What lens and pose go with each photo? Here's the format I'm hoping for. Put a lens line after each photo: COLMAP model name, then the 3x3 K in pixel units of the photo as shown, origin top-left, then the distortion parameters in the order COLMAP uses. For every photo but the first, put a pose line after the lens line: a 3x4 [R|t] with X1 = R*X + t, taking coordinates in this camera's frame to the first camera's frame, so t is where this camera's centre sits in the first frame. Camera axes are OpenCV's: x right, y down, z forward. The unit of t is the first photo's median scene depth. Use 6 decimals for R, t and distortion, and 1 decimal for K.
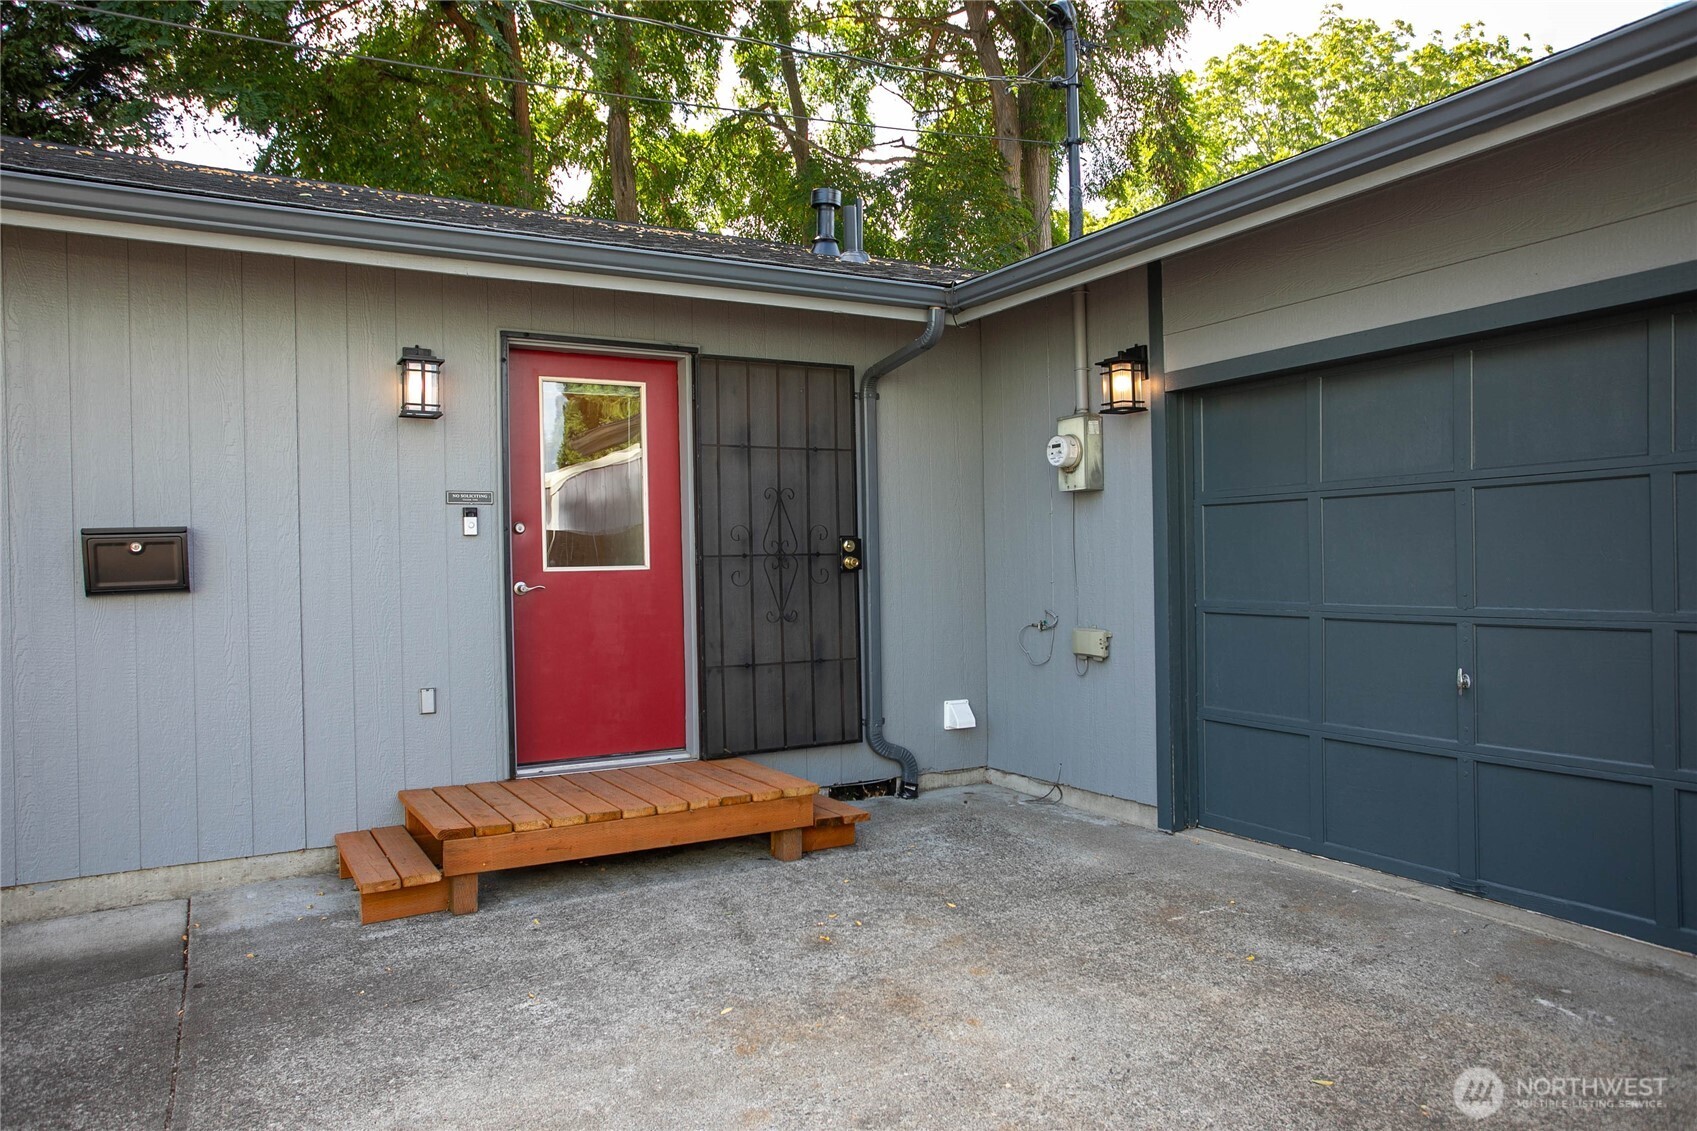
lens RADIAL K [[1107.0, 0, 848.5], [0, 1107.0, 565.5], [0, 0, 1]] dist [-0.008621, -0.000476]
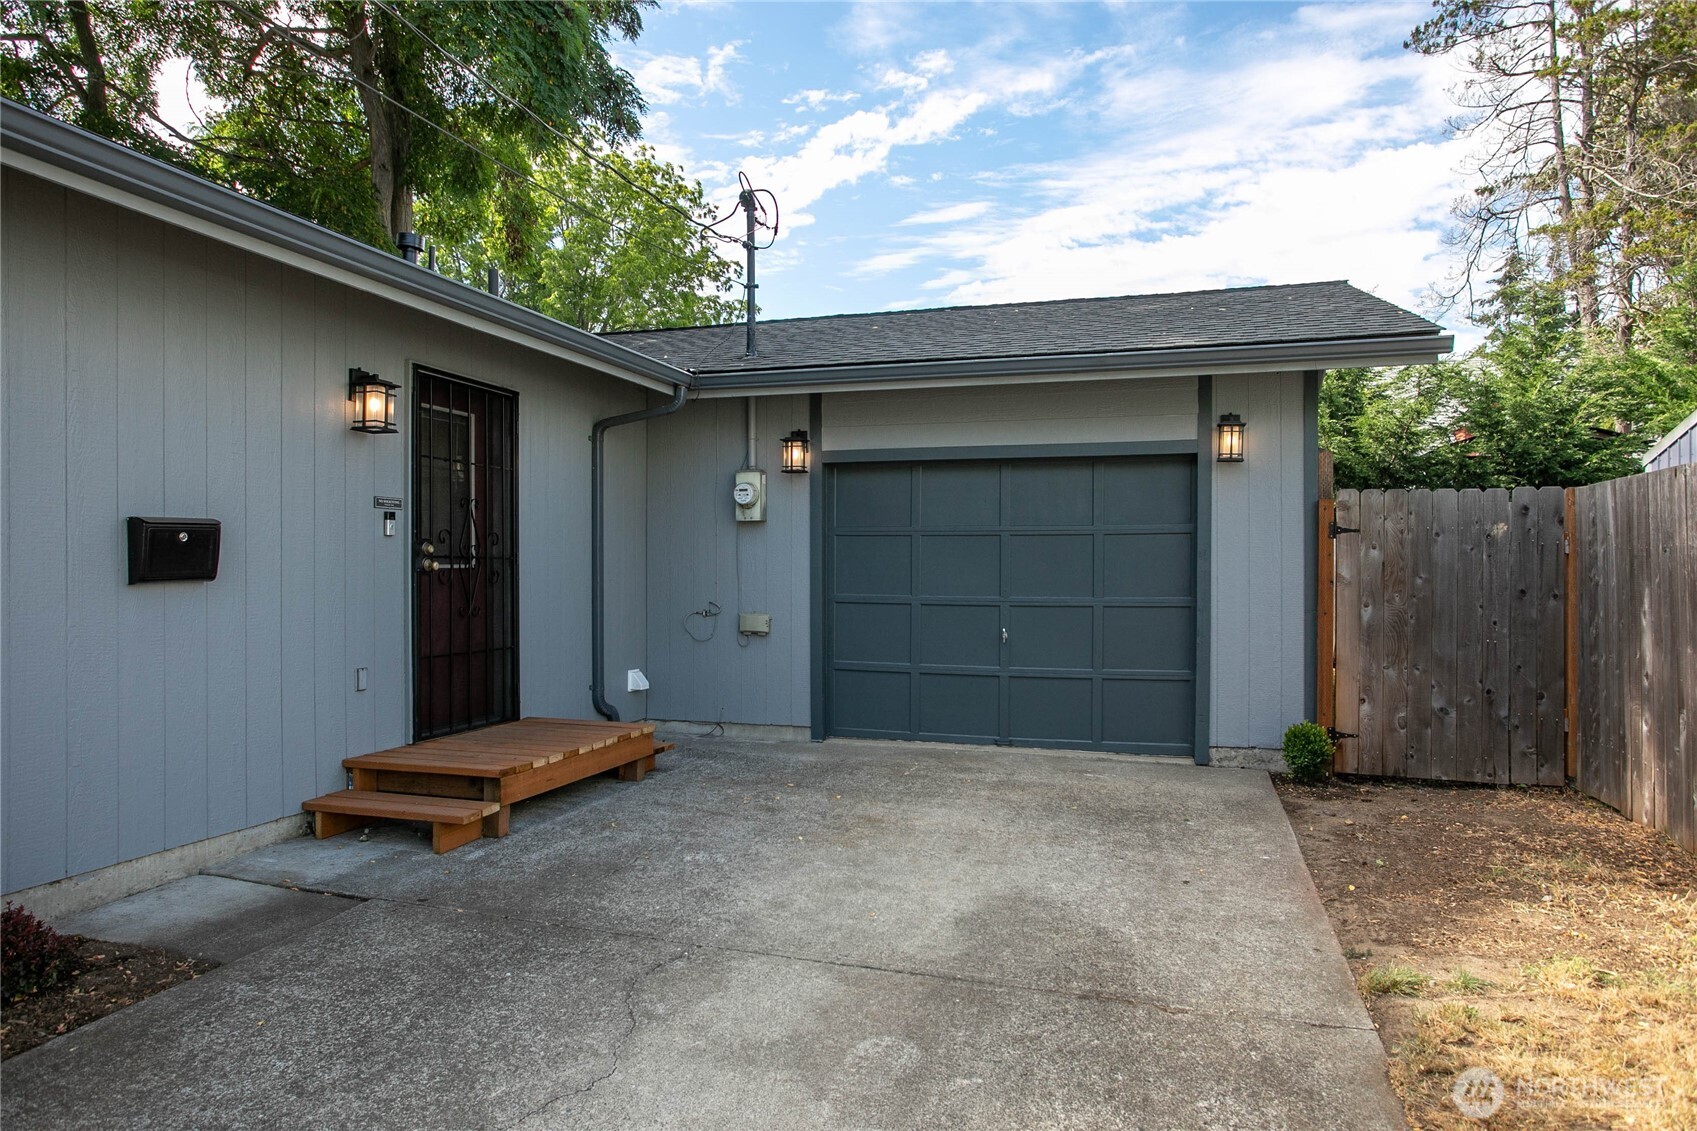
lens RADIAL K [[1007.2, 0, 848.6], [0, 1007.2, 558.8], [0, 0, 1]] dist [-0.014206, 0.002321]
pose [[0.742524, 0.026967, 0.669276, -0.747336], [-0.016356, 0.999621, -0.022132, 0.013510], [-0.669619, 0.005487, 0.742684, -0.112844]]
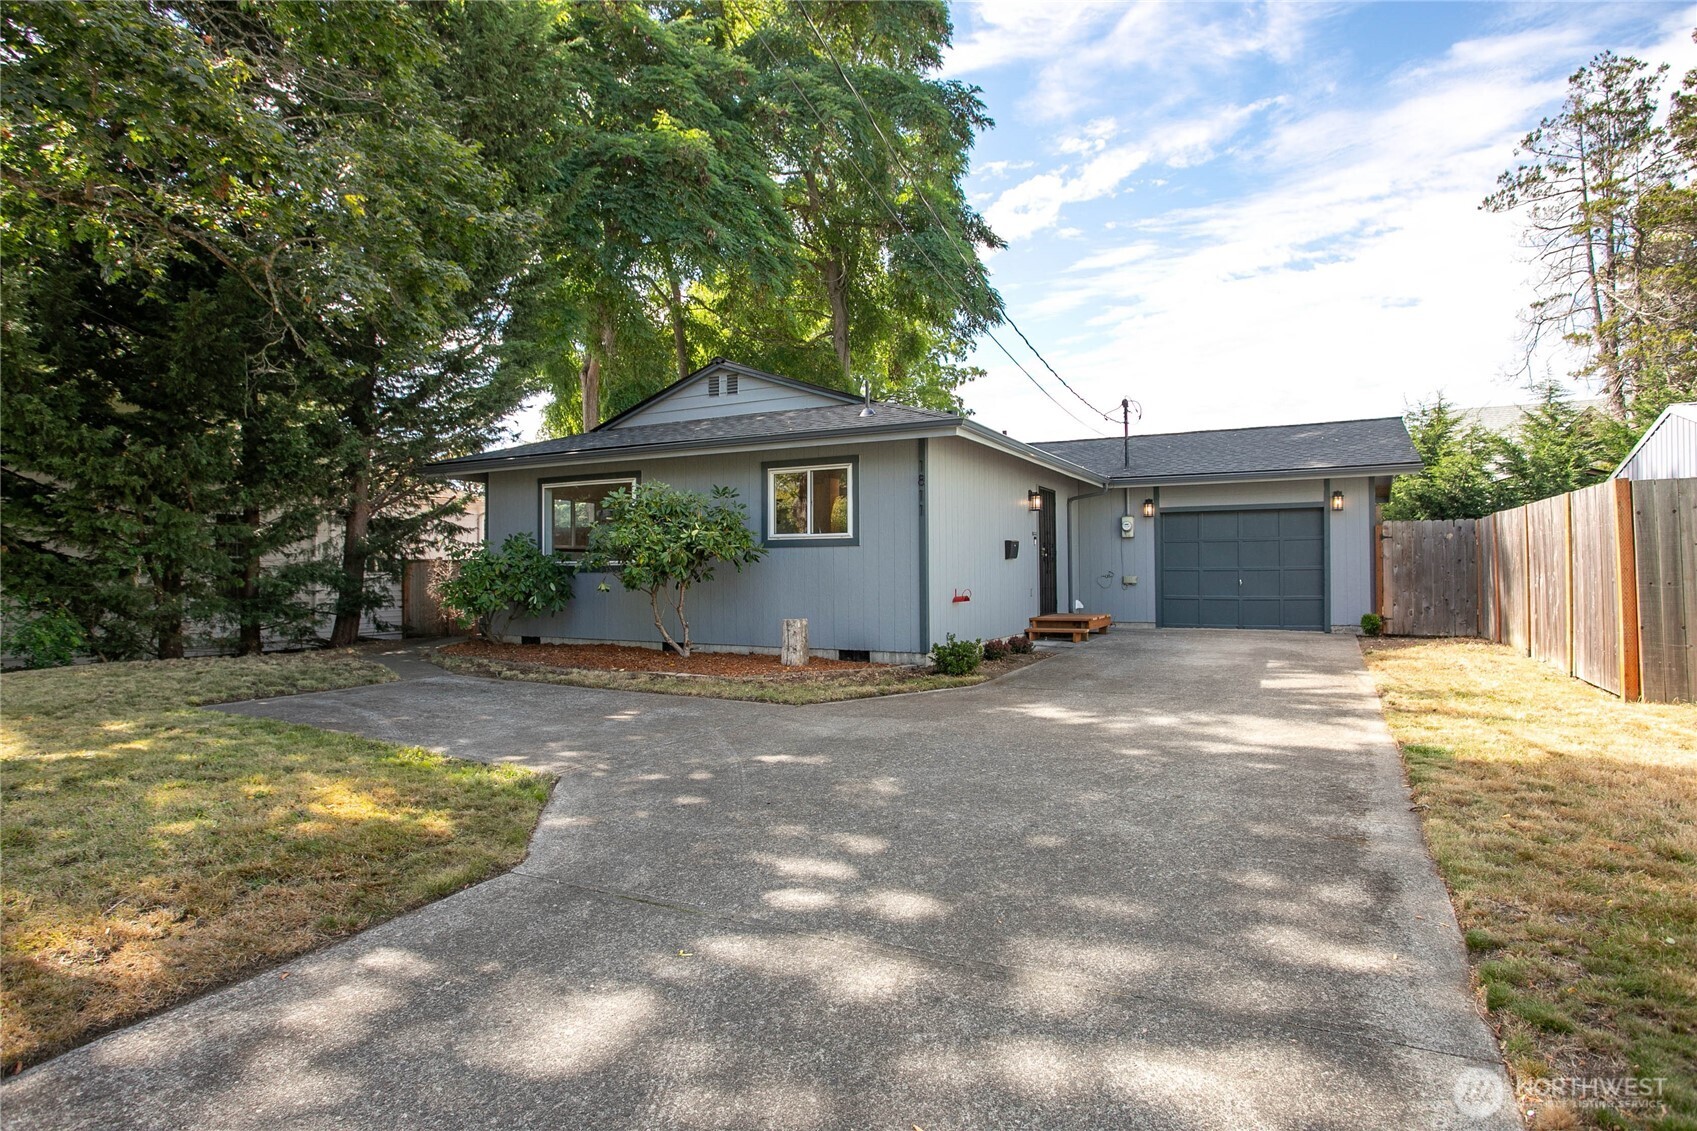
lens RADIAL K [[1010.0, 0, 858.5], [0, 1010.0, 557.6], [0, 0, 1]] dist [-0.000447, 0.001267]
pose [[0.823622, 0.022860, 0.566678, -2.916756], [-0.004218, 0.999407, -0.034186, 0.139443], [-0.567124, 0.025766, 0.823230, -1.463059]]
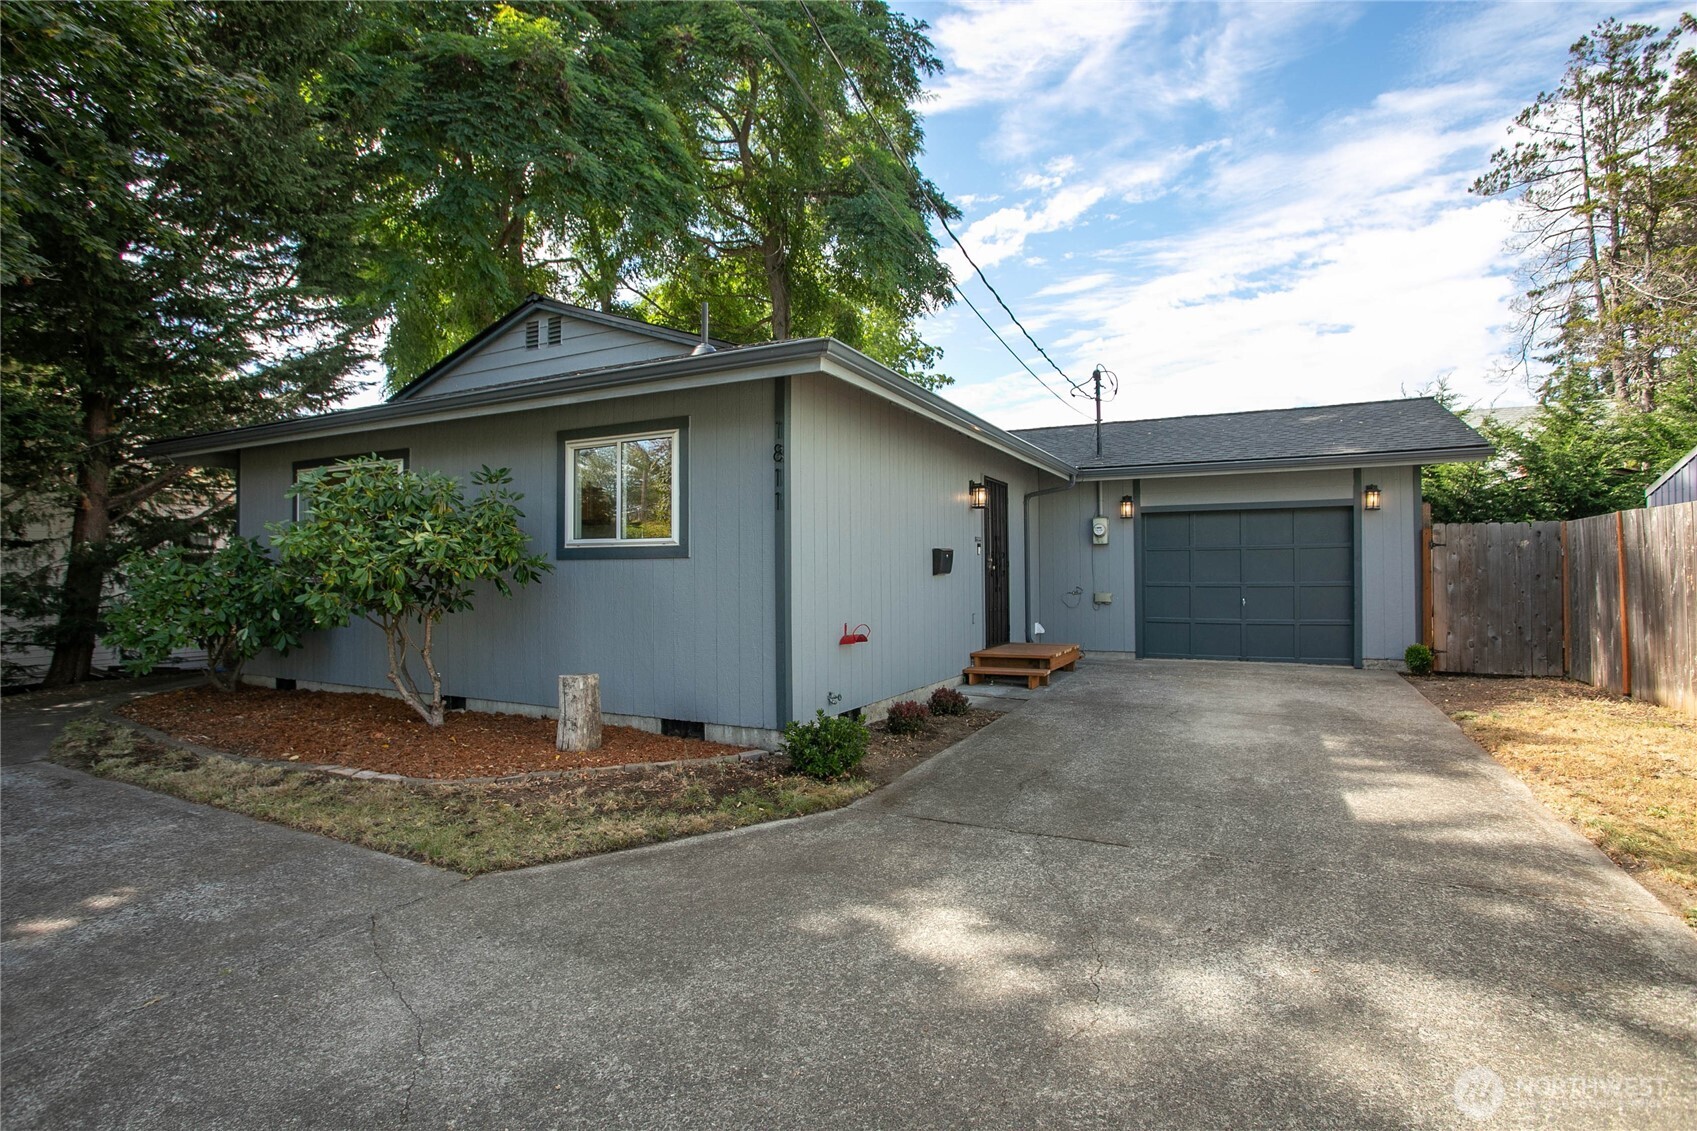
lens RADIAL K [[855.9, 0, 848.5], [0, 855.9, 565.5], [0, 0, 1]] dist [-0.016896, -0.000726]
pose [[0.828275, 0.019950, 0.559967, -1.925155], [-0.006975, 0.999656, -0.025297, 0.058717], [-0.560278, 0.017047, 0.828129, -0.553044]]
